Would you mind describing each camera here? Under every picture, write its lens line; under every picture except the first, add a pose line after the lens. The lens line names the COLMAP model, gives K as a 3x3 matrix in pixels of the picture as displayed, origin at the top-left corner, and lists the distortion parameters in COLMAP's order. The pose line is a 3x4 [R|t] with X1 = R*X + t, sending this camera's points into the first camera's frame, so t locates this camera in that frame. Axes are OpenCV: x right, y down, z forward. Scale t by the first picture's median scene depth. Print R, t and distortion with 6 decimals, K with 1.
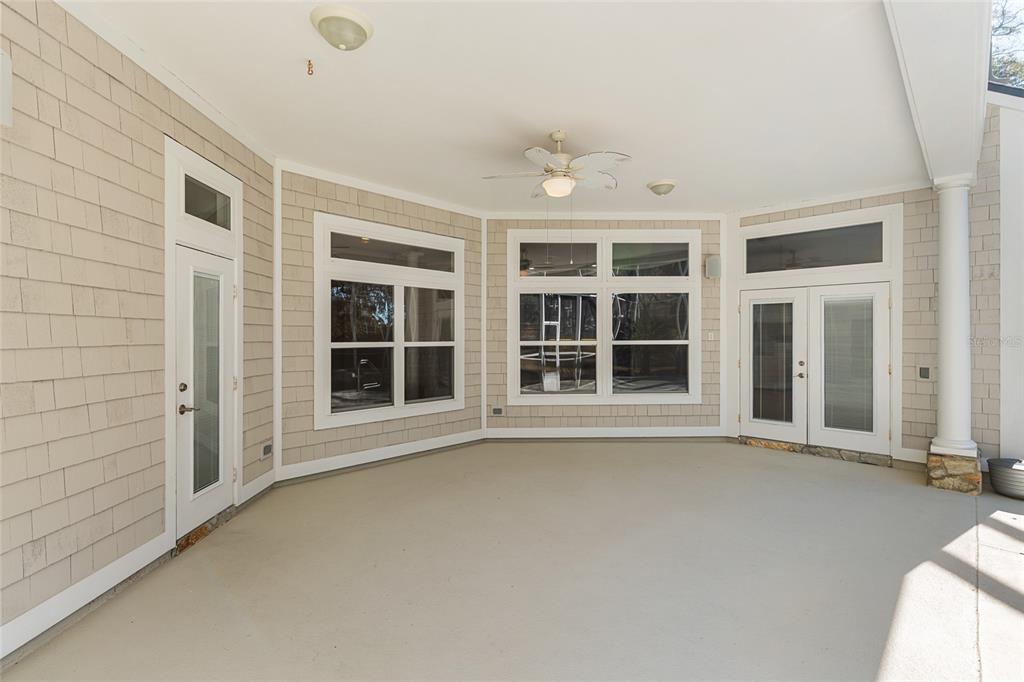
lens RADIAL K [[479.2, 0, 513.0], [0, 479.2, 337.7], [0, 0, 1]] dist [-0.002464, -0.000303]
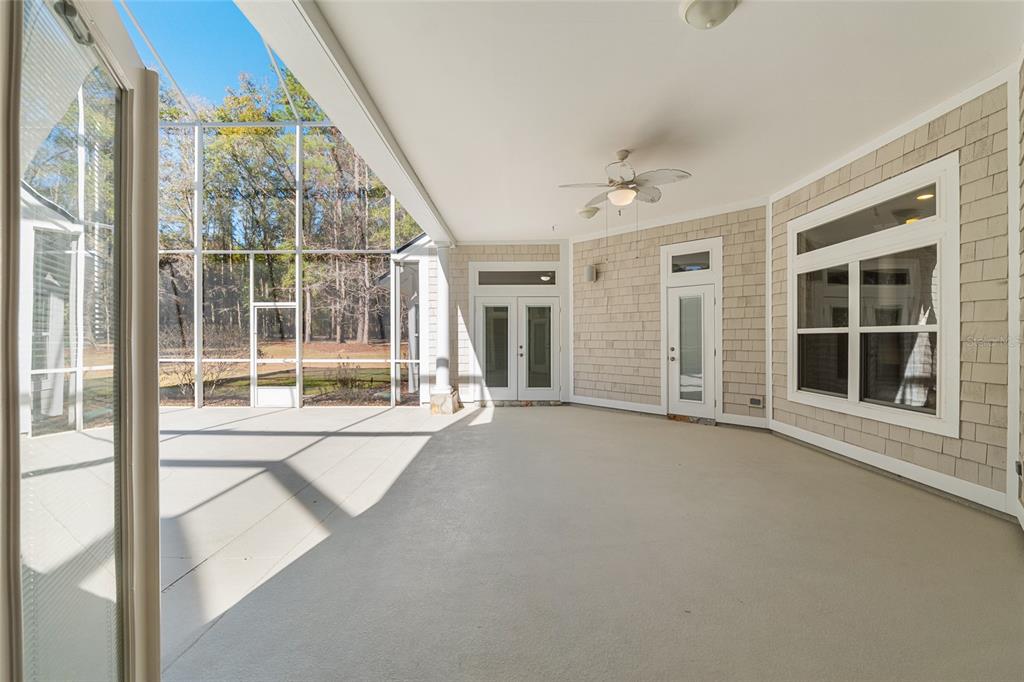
lens RADIAL K [[421.4, 0, 505.7], [0, 421.4, 341.9], [0, 0, 1]] dist [-0.001122, -0.000175]
pose [[-0.733989, 0.010106, -0.679086, 0.751467], [0.003251, 0.999930, 0.011368, 0.025375], [0.679154, 0.006136, -0.733970, 1.149311]]
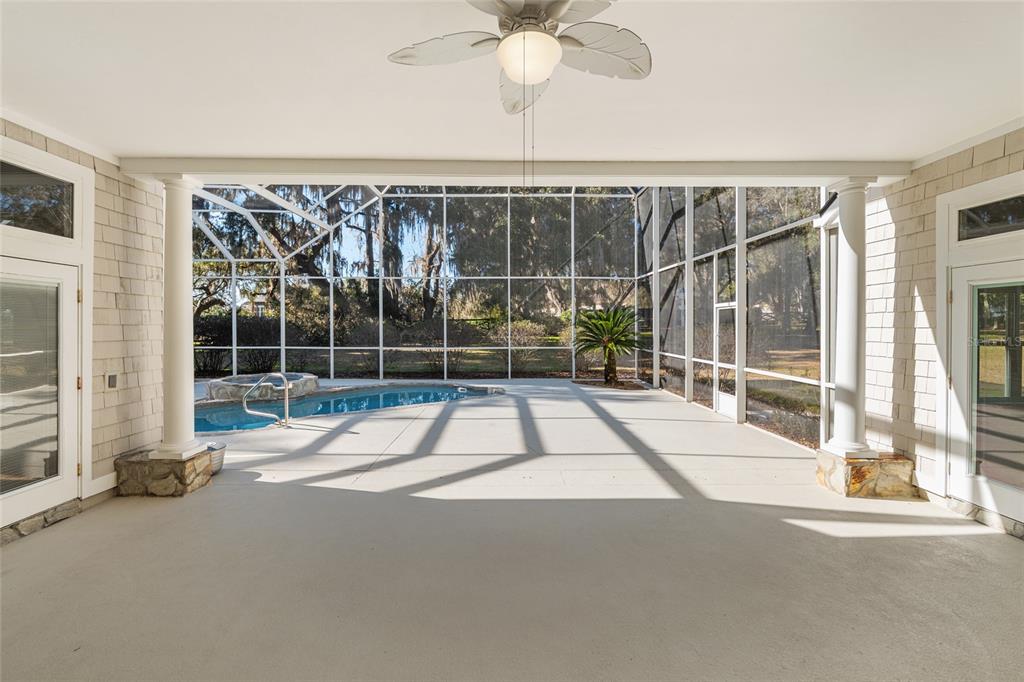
lens RADIAL K [[418.9, 0, 511.2], [0, 418.9, 326.5], [0, 0, 1]] dist [0.000099, 0.000039]
pose [[-0.699065, -0.001060, 0.715058, -0.157133], [-0.000811, 0.999999, 0.000690, -0.023569], [-0.715058, -0.000098, -0.699065, 0.957933]]
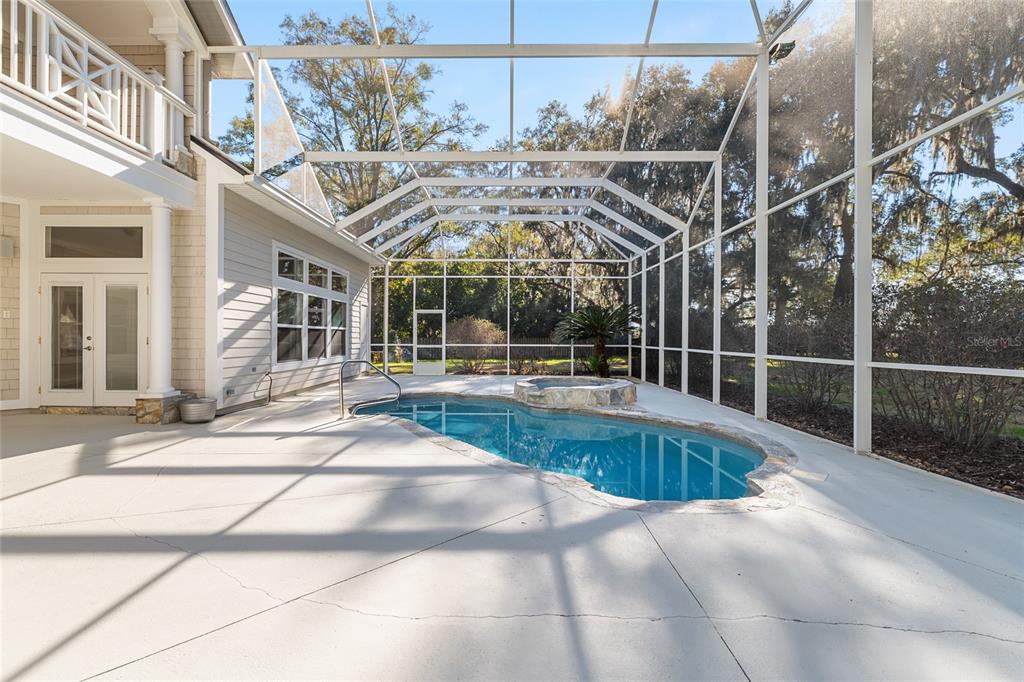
lens RADIAL K [[458.2, 0, 506.1], [0, 458.2, 340.4], [0, 0, 1]] dist [-0.001884, -0.000602]
pose [[0.728419, -0.000090, 0.685132, 0.633262], [-0.005387, 0.999968, 0.005859, 0.051640], [-0.685111, -0.007959, 0.728396, -0.570667]]
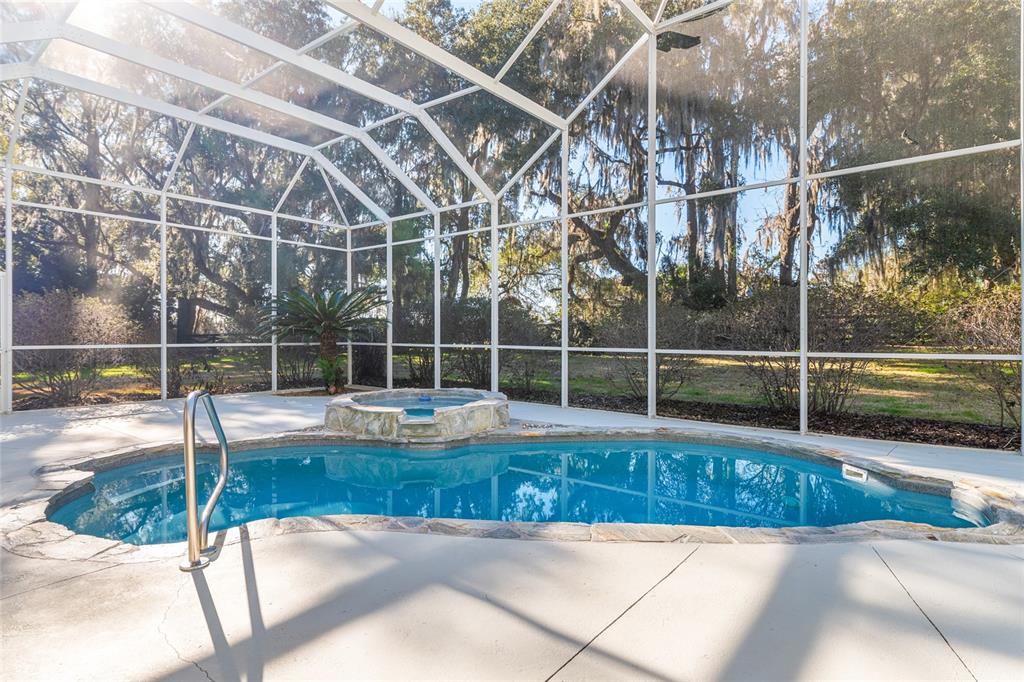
lens RADIAL K [[534.1, 0, 512.0], [0, 534.1, 341.0], [0, 0, 1]] dist [0.003052, 0.000543]
pose [[-0.086321, -0.010625, 0.996211, 0.634689], [-0.002379, 0.999942, 0.010458, 0.058309], [-0.996265, -0.001467, -0.086341, 0.338721]]
